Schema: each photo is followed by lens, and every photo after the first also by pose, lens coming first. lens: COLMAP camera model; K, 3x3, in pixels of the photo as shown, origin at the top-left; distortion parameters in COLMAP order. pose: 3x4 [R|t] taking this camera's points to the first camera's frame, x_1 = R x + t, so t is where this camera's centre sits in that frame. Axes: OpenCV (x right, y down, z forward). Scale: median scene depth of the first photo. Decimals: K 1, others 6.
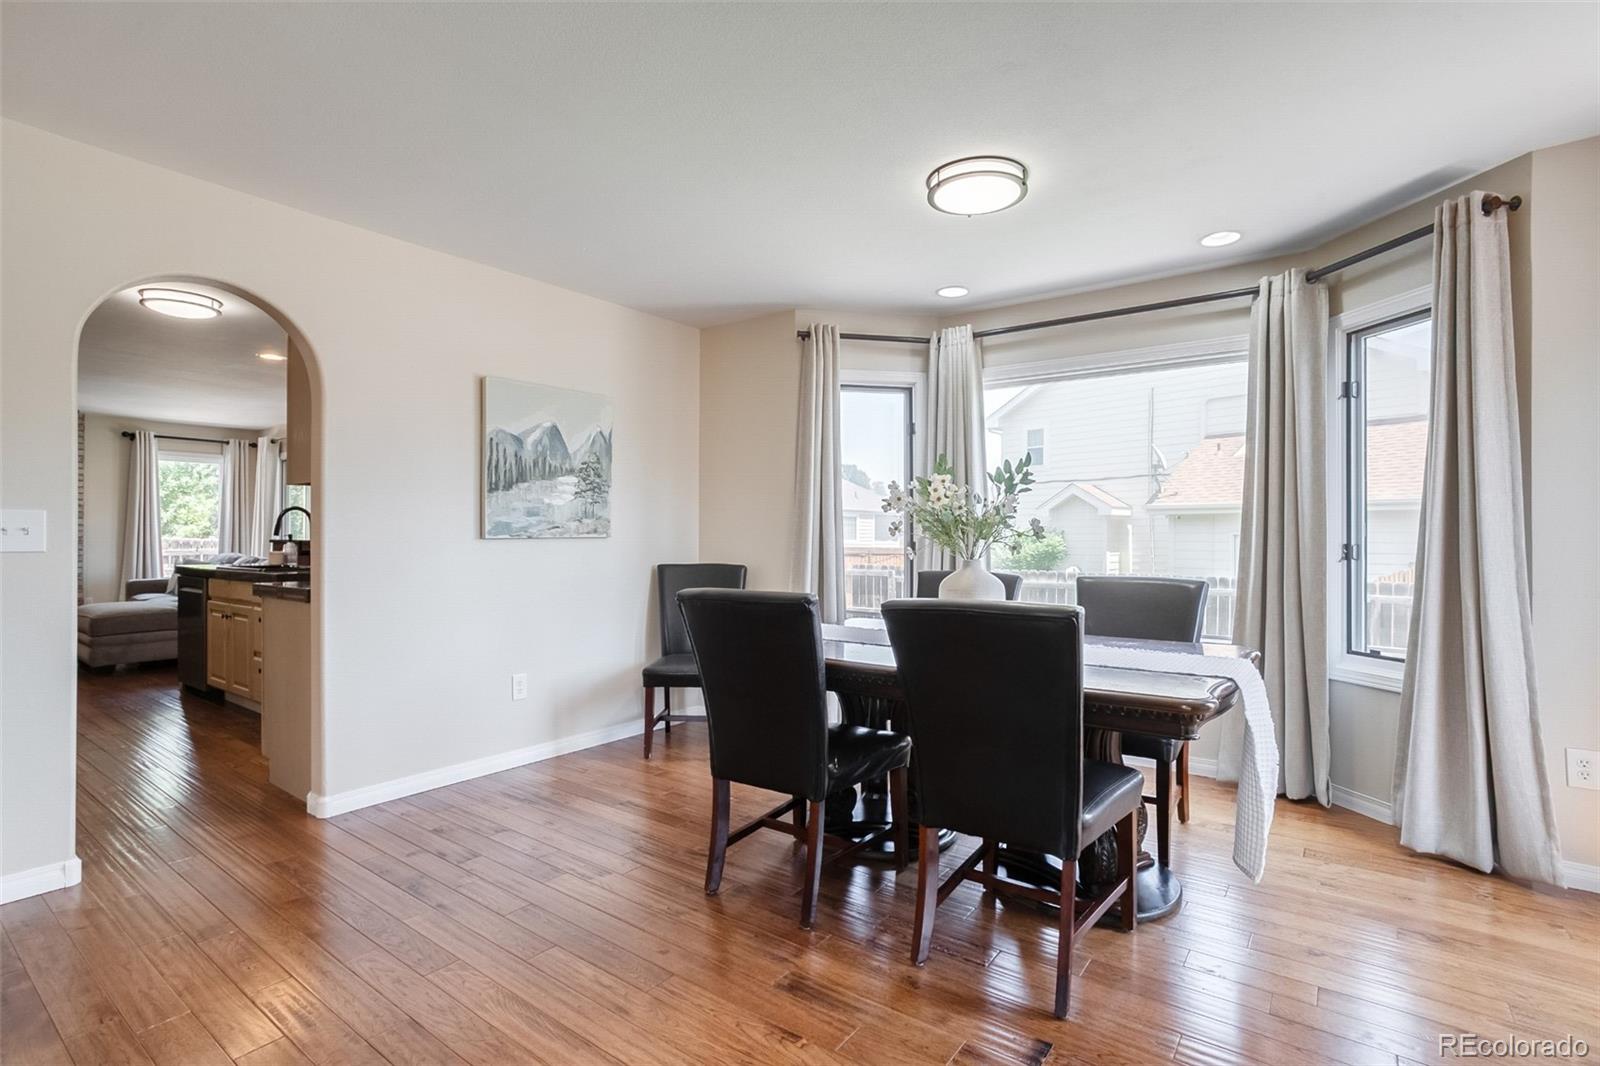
lens RADIAL K [[770.4, 0, 799.5], [0, 770.4, 534.6], [0, 0, 1]] dist [-0.031585, 0.010938]
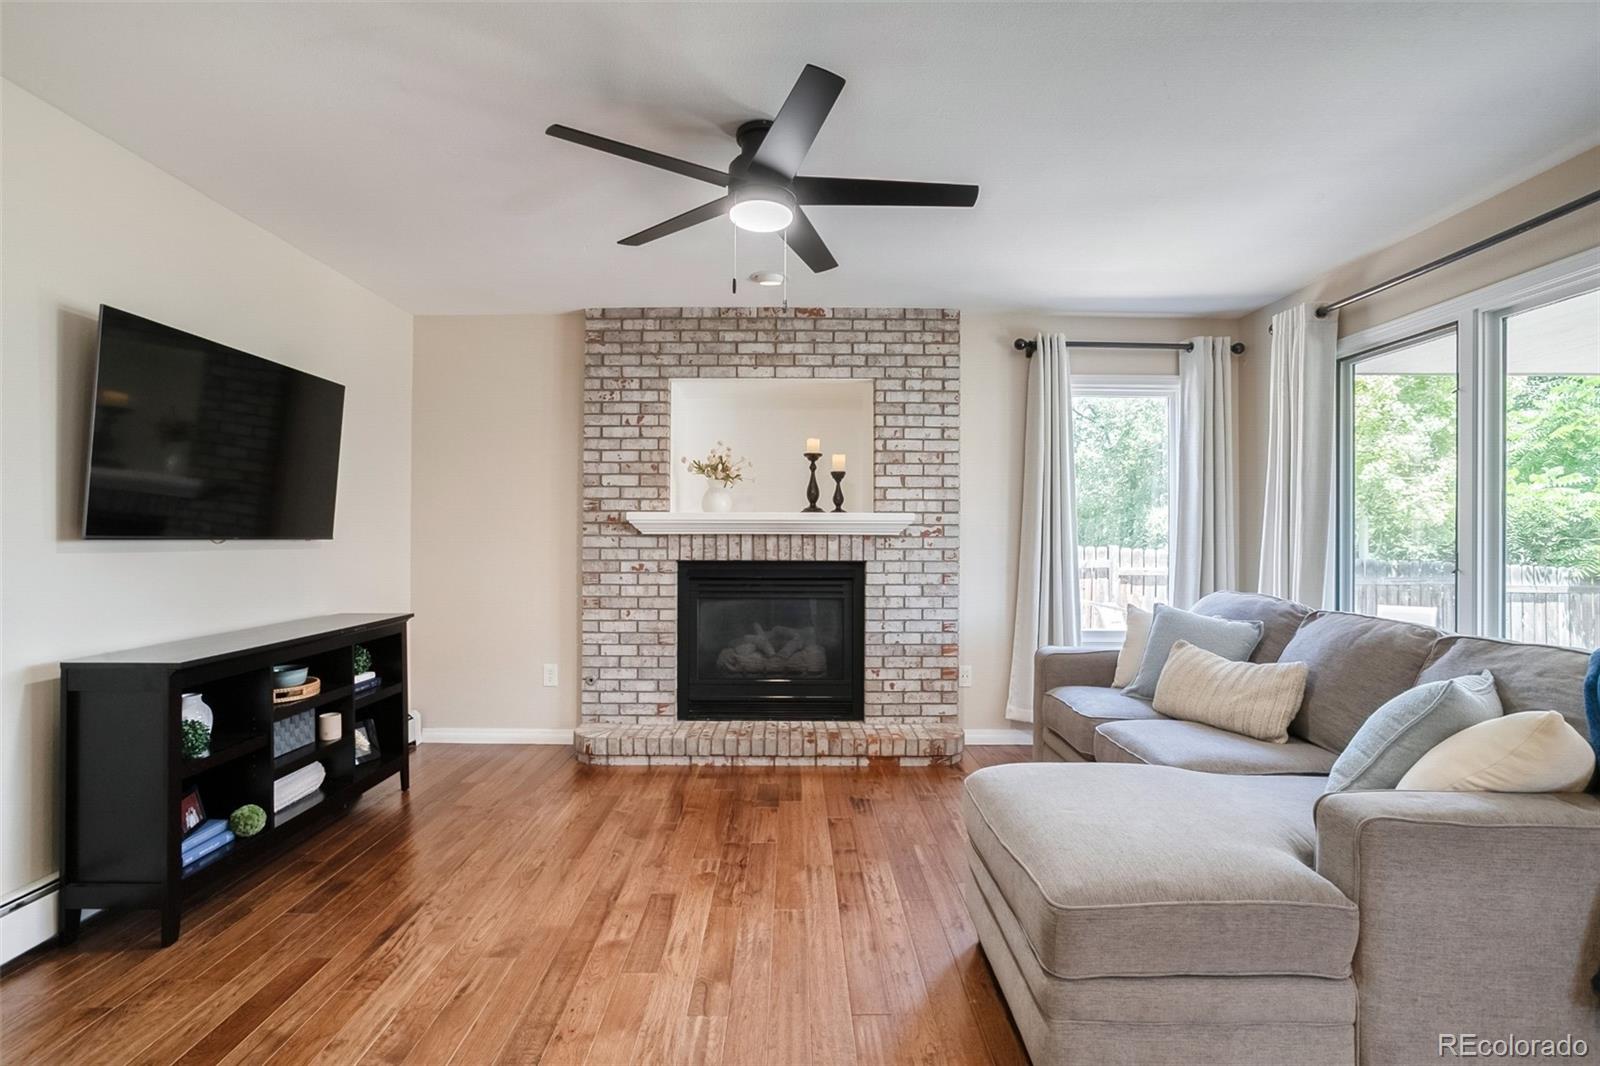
lens RADIAL K [[770.4, 0, 788.1], [0, 770.4, 536.9], [0, 0, 1]] dist [-0.031585, 0.010938]
pose [[0.599111, -0.000077, -0.800666, -0.785171], [0.000226, 1.000000, 0.000073, -0.006803], [0.800666, -0.000225, 0.599111, 0.778836]]
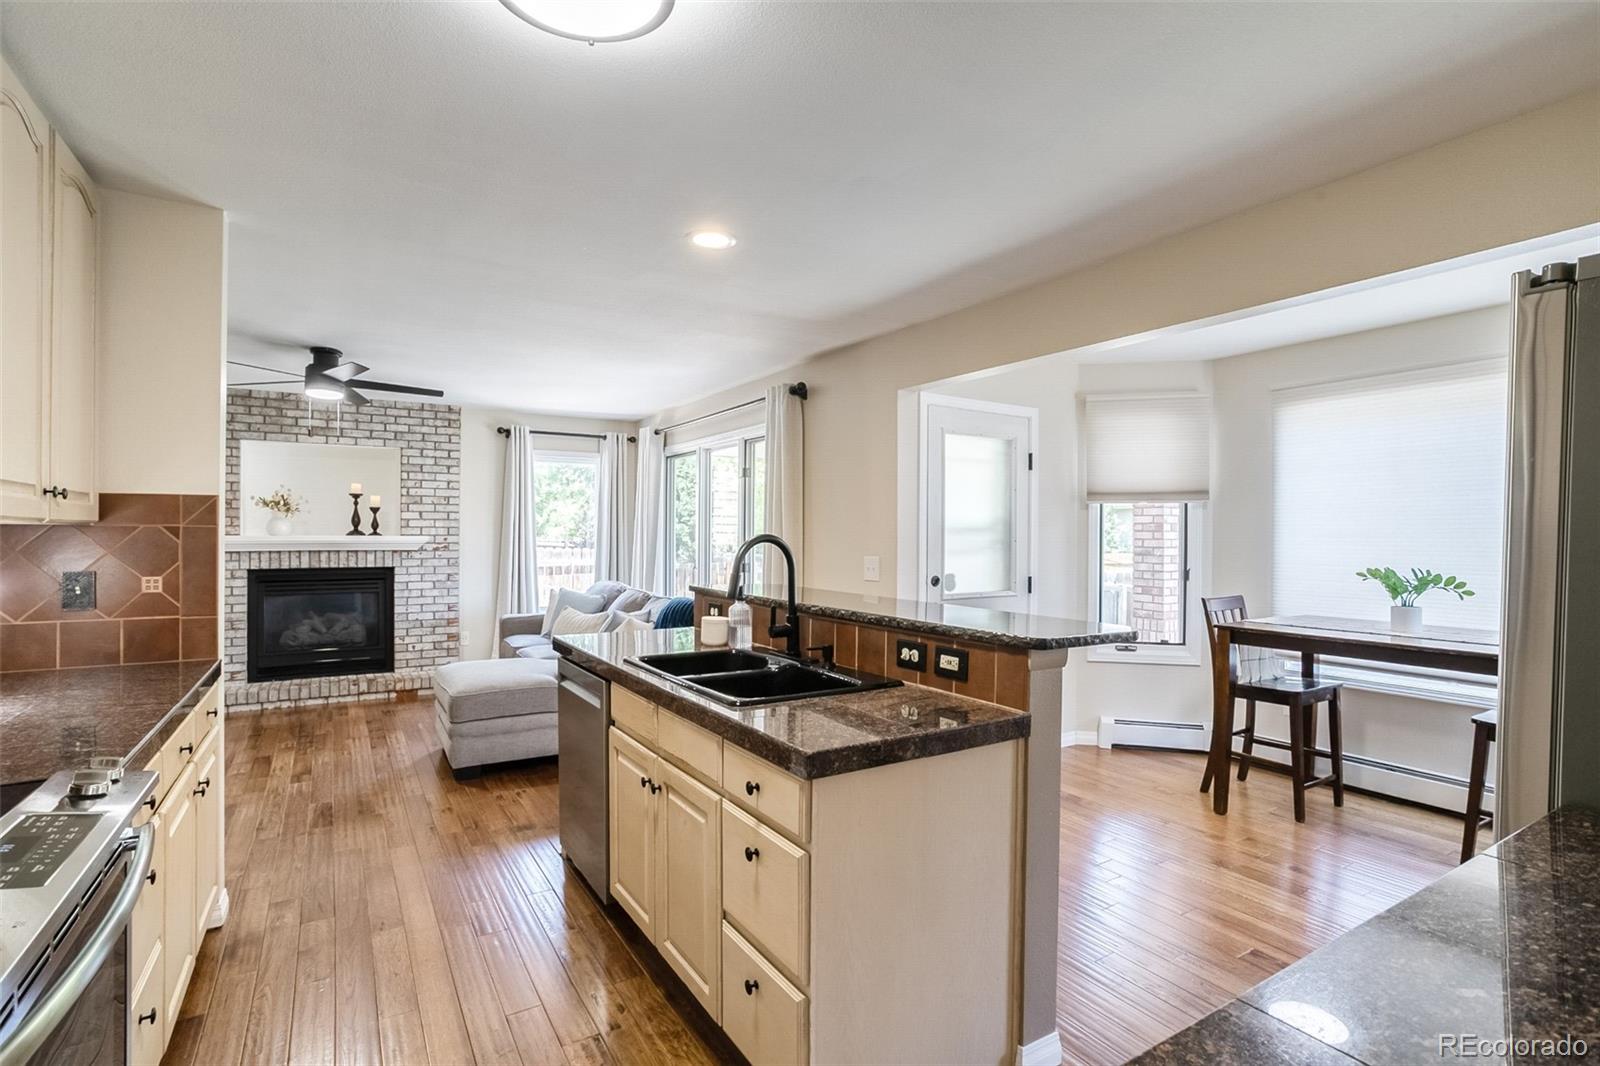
lens RADIAL K [[770.4, 0, 780.5], [0, 770.4, 535.7], [0, 0, 1]] dist [-0.031585, 0.010938]
pose [[0.923871, 0.003074, -0.382693, -0.408702], [-0.000957, 0.999983, 0.005722, -0.034236], [0.382704, -0.004920, 0.923858, 0.483988]]
